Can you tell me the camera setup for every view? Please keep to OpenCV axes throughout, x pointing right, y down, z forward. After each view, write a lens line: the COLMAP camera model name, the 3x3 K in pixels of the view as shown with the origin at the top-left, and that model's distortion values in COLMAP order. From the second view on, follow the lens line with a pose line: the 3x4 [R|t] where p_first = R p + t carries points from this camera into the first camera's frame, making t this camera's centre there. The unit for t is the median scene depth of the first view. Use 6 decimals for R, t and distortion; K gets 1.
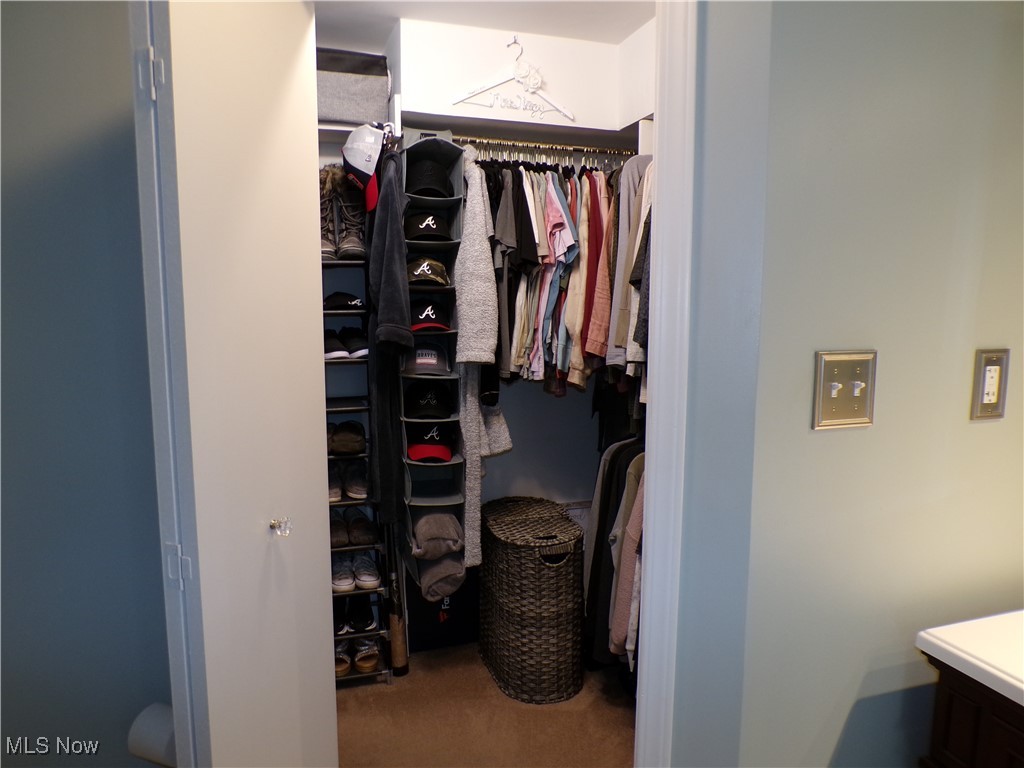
lens RADIAL K [[694.2, 0, 512.0], [0, 694.2, 384.0], [0, 0, 1]] dist [-0.033813, 0.001998]
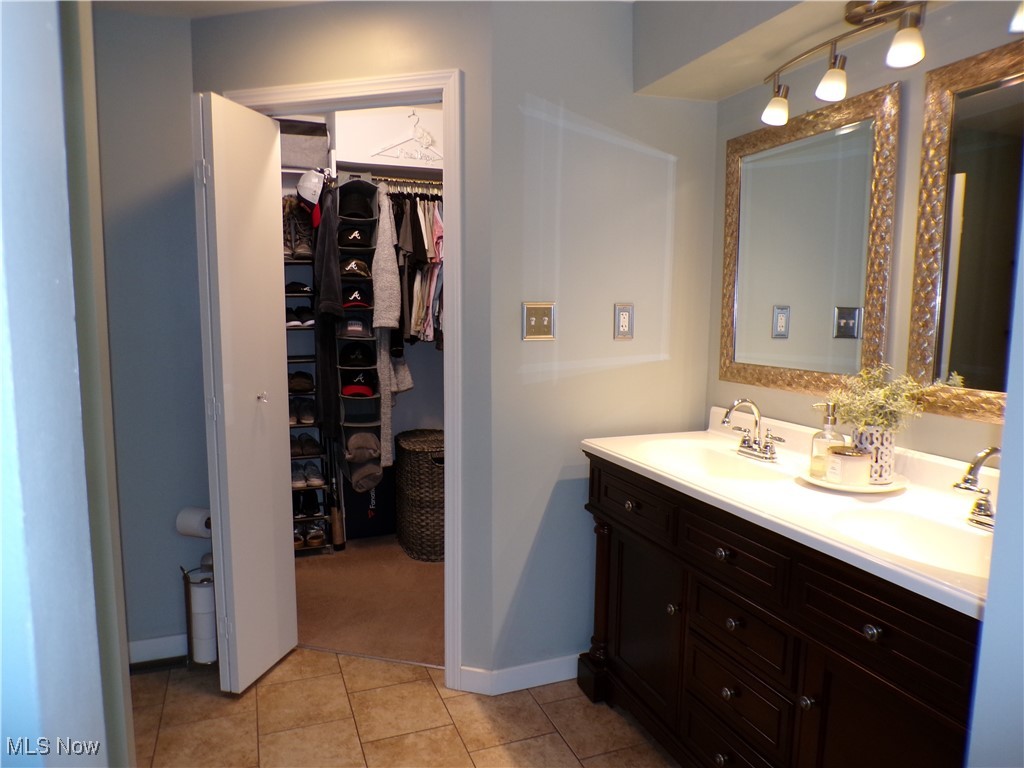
lens RADIAL K [[694.2, 0, 512.0], [0, 694.2, 384.0], [0, 0, 1]] dist [-0.033813, 0.001998]
pose [[0.998432, -0.005958, 0.055651, 0.130605], [0.006160, 0.999975, -0.003449, 0.093911], [-0.055629, 0.003786, 0.998444, -0.500939]]
